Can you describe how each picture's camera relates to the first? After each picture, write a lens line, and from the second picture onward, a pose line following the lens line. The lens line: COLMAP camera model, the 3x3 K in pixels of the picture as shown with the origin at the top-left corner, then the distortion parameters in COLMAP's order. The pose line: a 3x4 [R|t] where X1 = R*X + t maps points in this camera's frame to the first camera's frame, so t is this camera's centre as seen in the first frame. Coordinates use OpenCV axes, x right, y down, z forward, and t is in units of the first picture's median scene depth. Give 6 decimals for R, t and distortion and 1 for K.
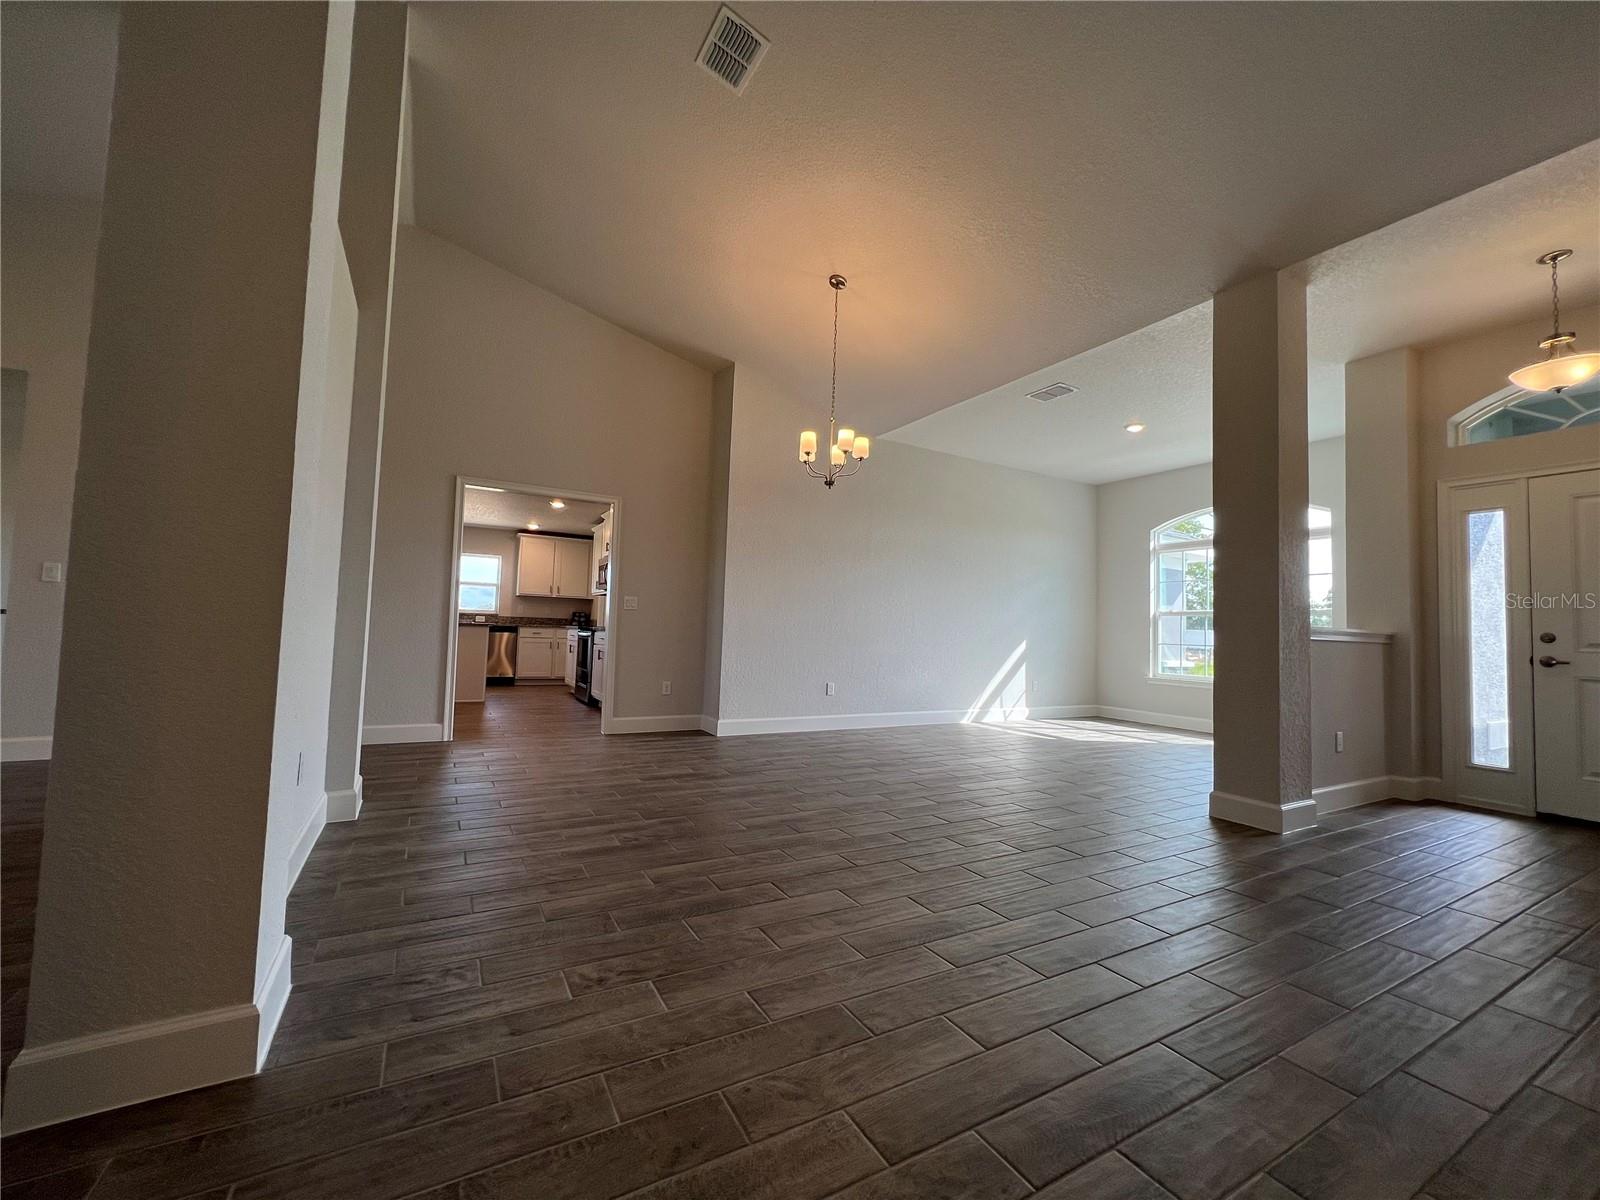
lens RADIAL K [[641.4, 0, 792.5], [0, 641.4, 607.9], [0, 0, 1]] dist [-0.000508, -0.000195]
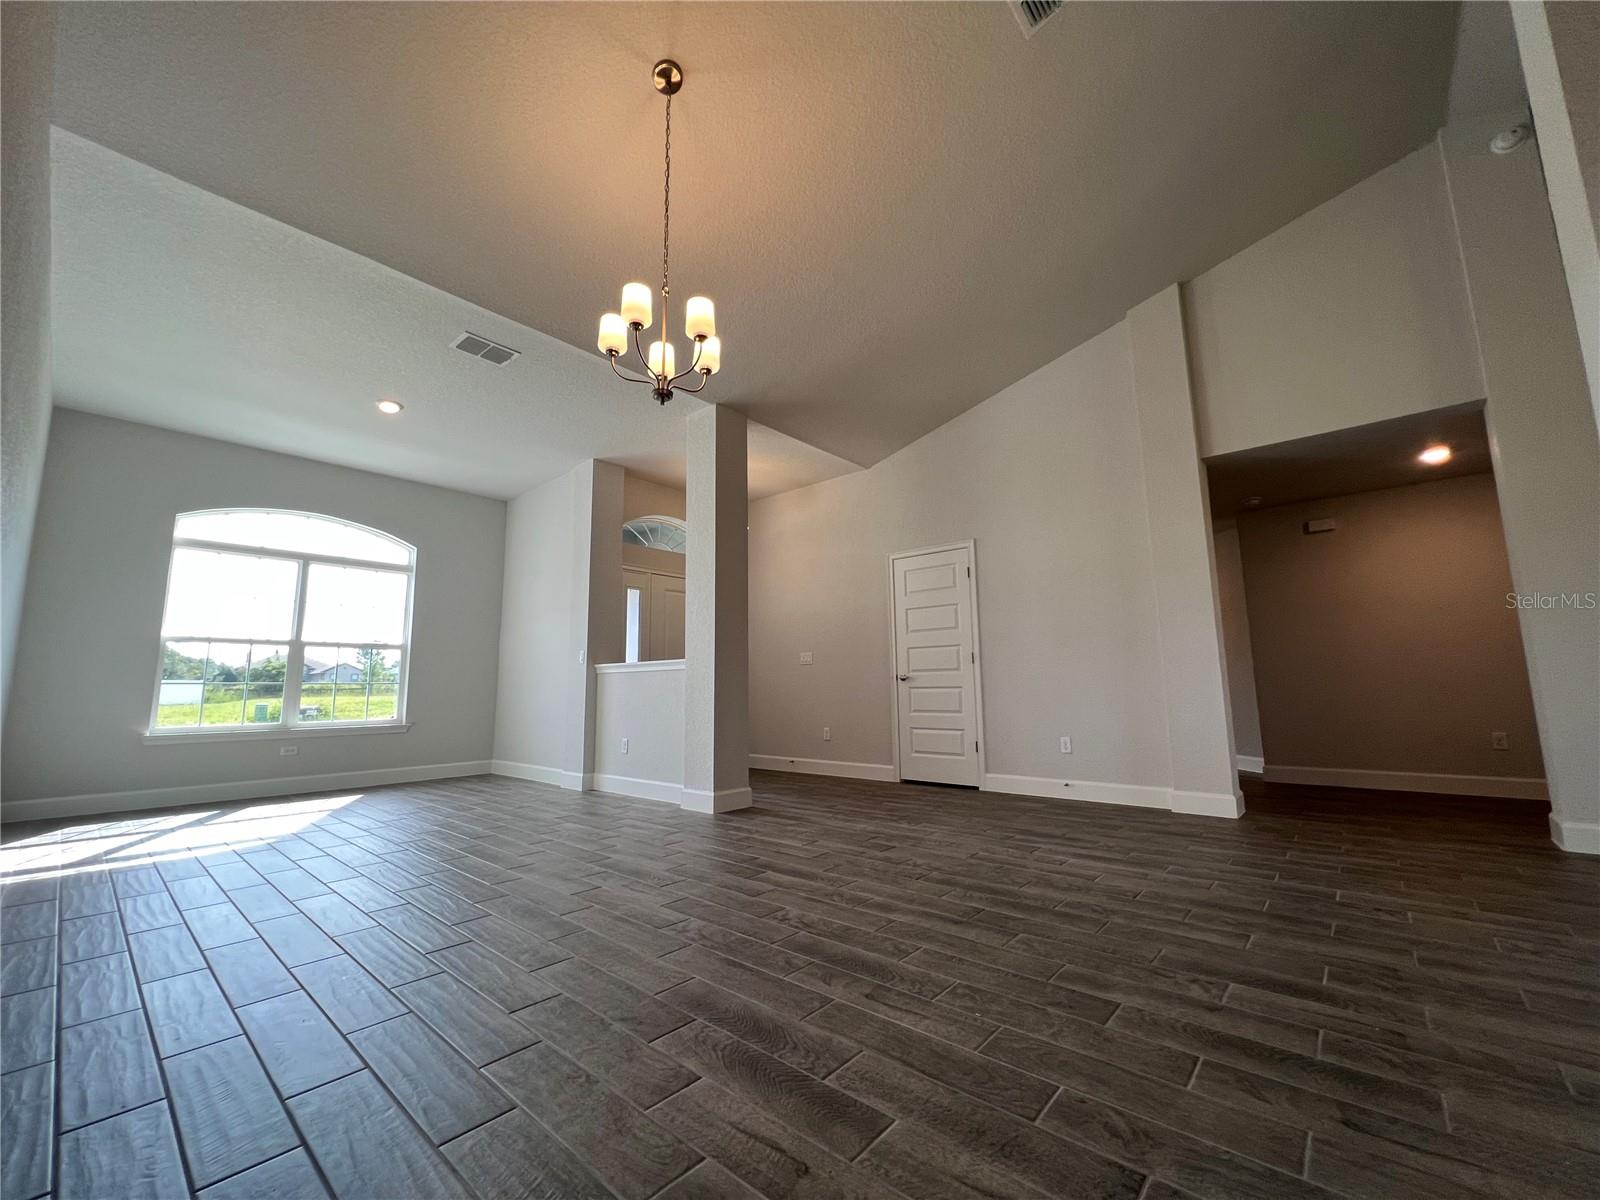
lens RADIAL K [[641.4, 0, 792.5], [0, 641.4, 607.9], [0, 0, 1]] dist [-0.000508, -0.000195]
pose [[-0.333809, 0.095033, 0.937838, -0.674338], [-0.035694, 0.992917, -0.113319, 0.073102], [-0.941965, -0.071302, -0.328053, 1.465026]]
